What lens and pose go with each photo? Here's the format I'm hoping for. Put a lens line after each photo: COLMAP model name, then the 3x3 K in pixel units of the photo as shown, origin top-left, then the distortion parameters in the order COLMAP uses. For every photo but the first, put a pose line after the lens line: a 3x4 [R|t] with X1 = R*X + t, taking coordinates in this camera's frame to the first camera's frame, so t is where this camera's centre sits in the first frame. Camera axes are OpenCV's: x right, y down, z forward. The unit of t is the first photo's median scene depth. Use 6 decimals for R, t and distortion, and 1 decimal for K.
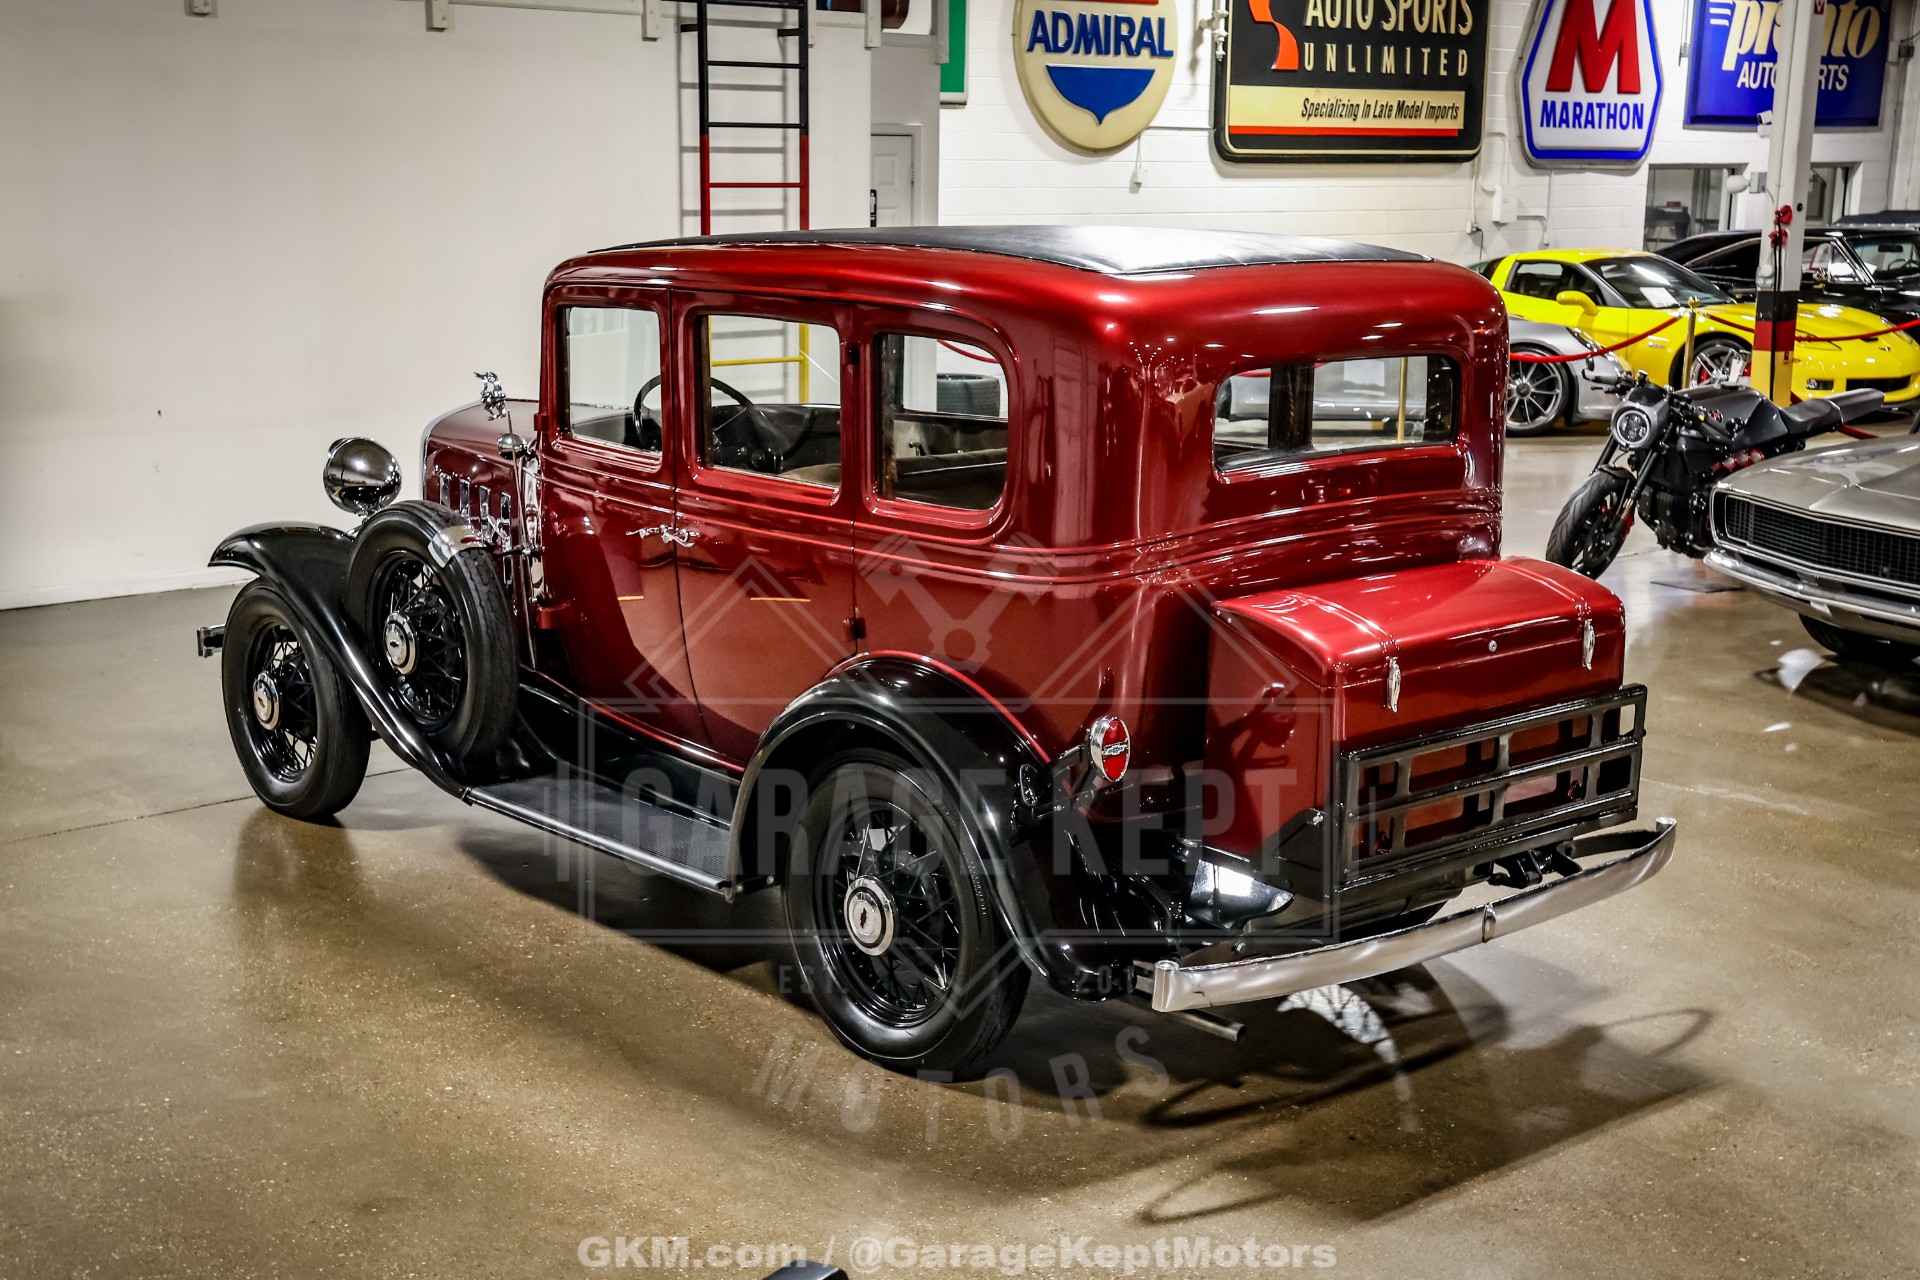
lens RADIAL K [[2561.7, 0, 962.8], [0, 2561.7, 647.0], [0, 0, 1]] dist [0.021262, 0.506160]
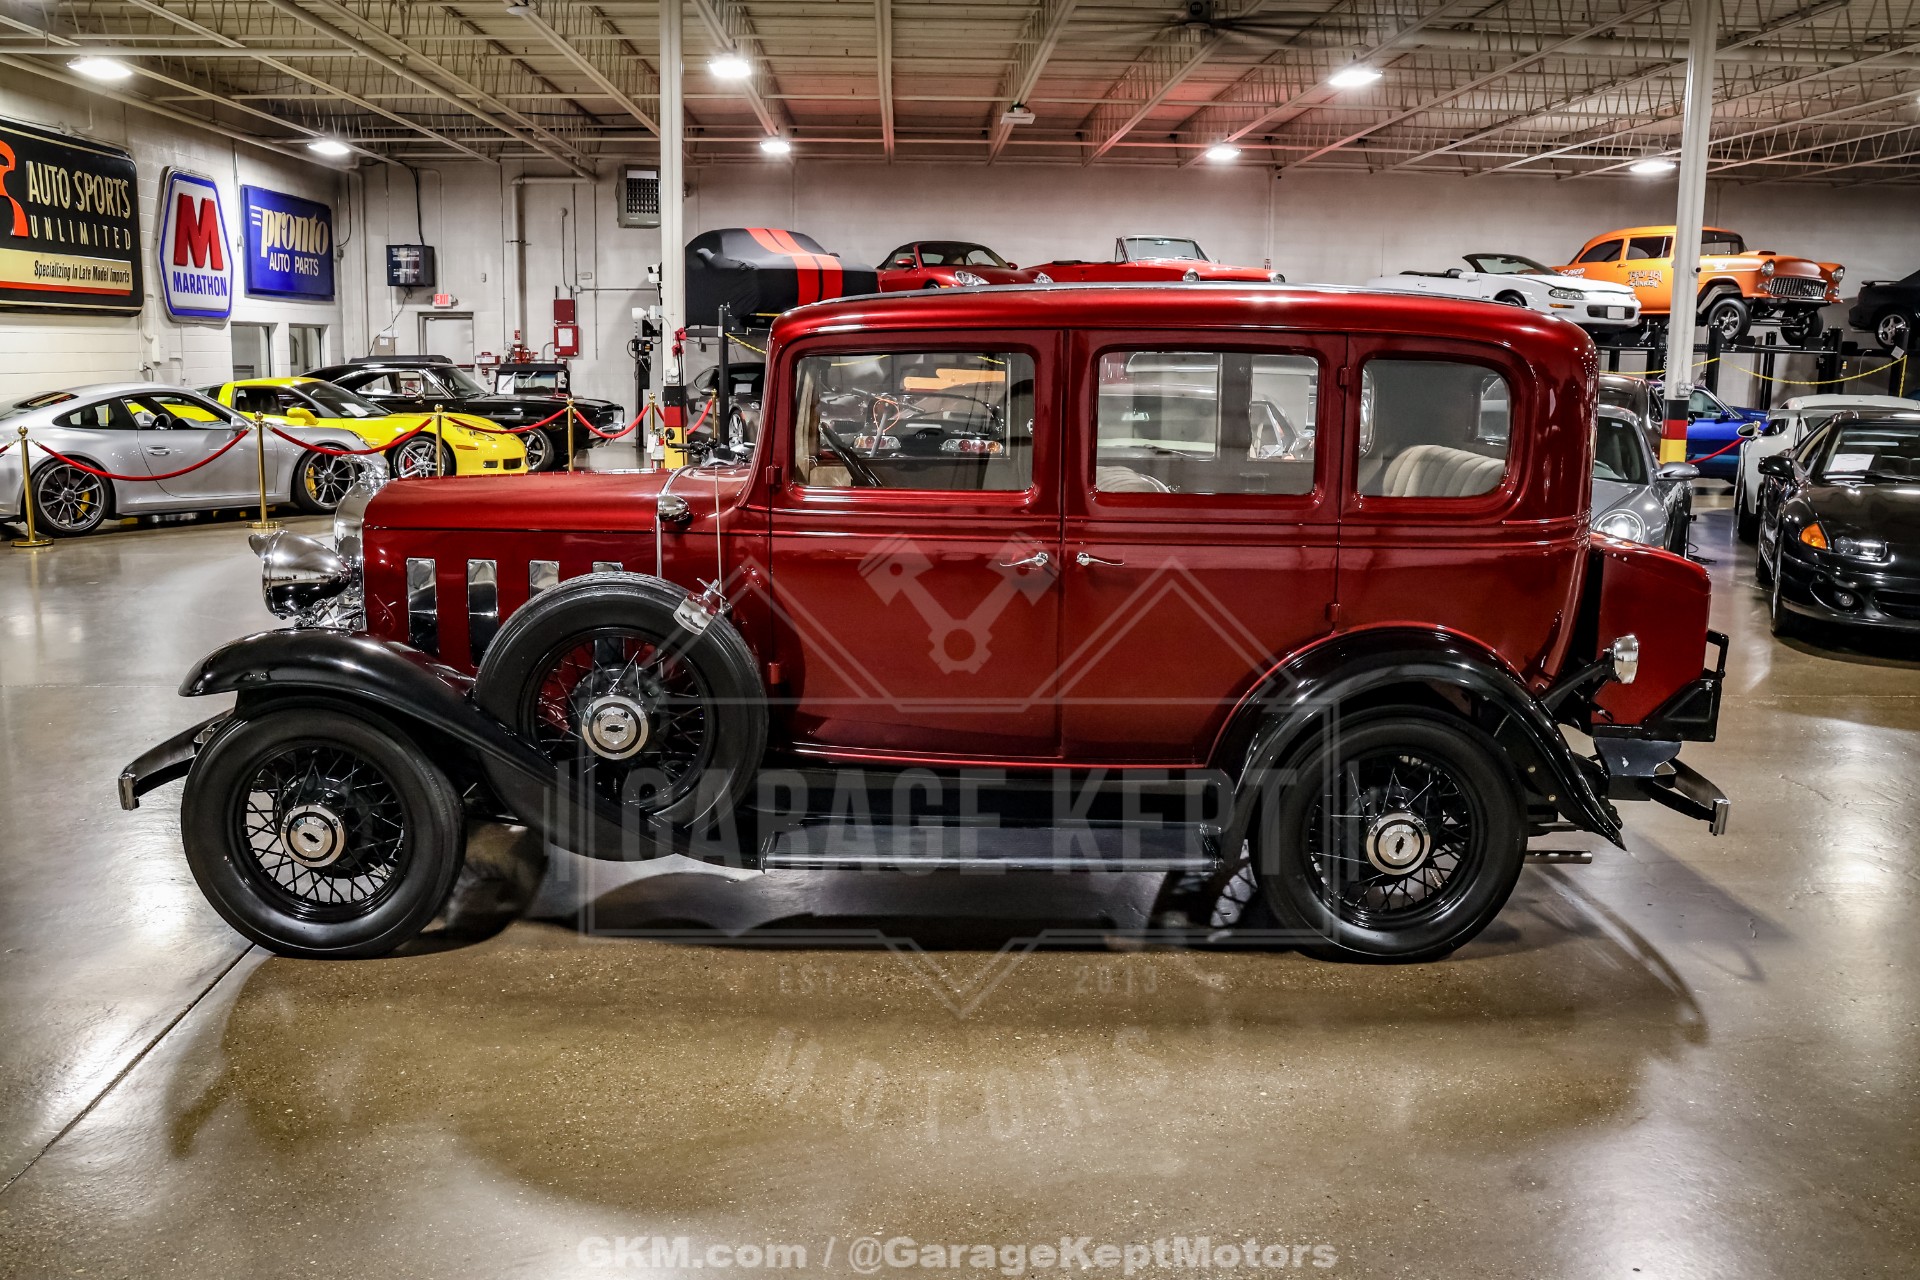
lens RADIAL K [[1707.7, 0, 959.2], [0, 1707.7, 647.5], [0, 0, 1]] dist [-0.158737, 0.173485]
pose [[0.642352, -0.133509, 0.754691, -0.220818], [0.137977, 0.988766, 0.057479, -0.017496], [-0.753887, 0.067208, 0.653557, 0.186016]]
